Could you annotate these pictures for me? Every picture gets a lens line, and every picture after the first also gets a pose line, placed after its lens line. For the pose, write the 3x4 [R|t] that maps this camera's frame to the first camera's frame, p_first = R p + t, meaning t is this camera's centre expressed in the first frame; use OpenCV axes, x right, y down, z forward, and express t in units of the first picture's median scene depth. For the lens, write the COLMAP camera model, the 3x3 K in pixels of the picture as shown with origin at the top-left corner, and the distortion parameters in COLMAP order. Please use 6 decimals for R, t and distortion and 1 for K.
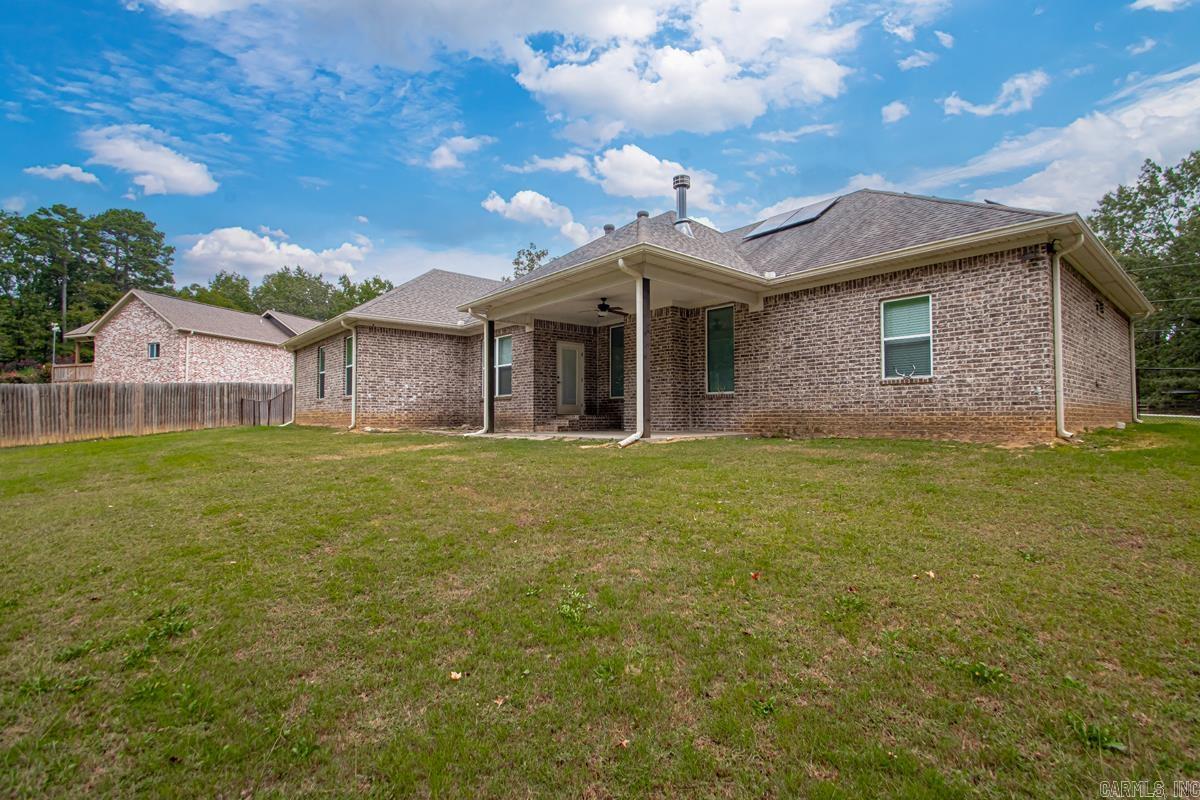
lens RADIAL K [[554.7, 0, 600.0], [0, 554.7, 400.0], [0, 0, 1]] dist [0.013565, -0.017836]
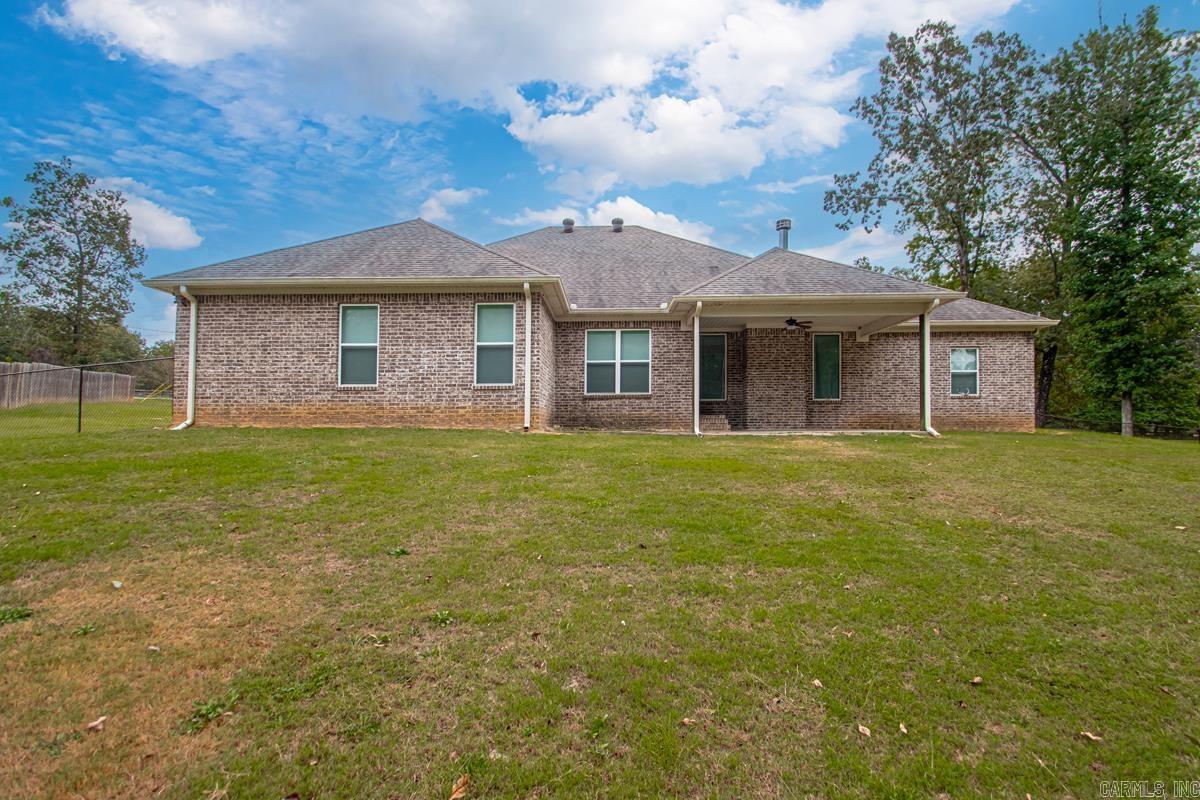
lens RADIAL K [[558.4, 0, 596.4], [0, 558.4, 417.4], [0, 0, 1]] dist [0.014150, -0.012189]
pose [[0.675838, 0.010176, 0.736980, -1.453232], [-0.024949, 0.999648, 0.009077, 0.040418], [-0.736628, -0.024521, 0.675854, 0.656245]]
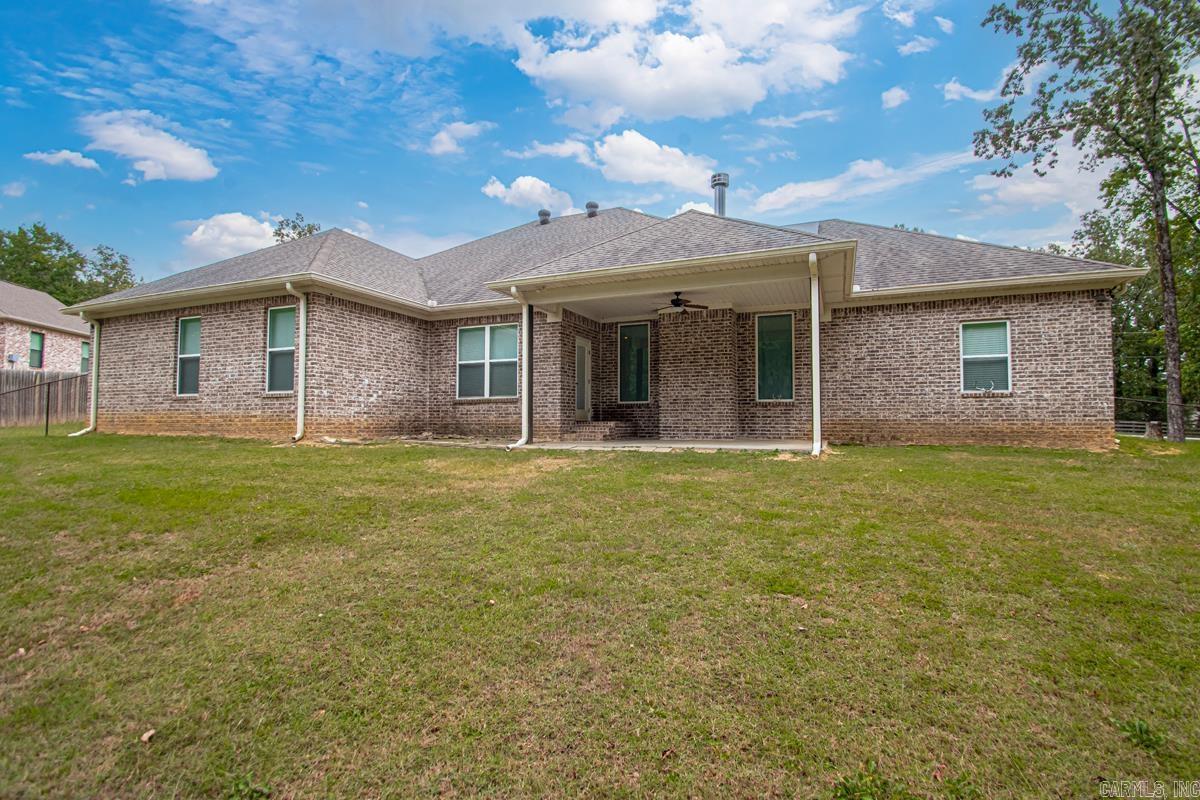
lens RADIAL K [[554.7, 0, 600.0], [0, 554.7, 400.0], [0, 0, 1]] dist [0.013565, -0.017836]
pose [[0.894724, 0.021297, 0.446112, -0.652081], [-0.018497, 0.999772, -0.010632, 0.003512], [-0.446237, 0.001261, 0.894914, 0.327841]]
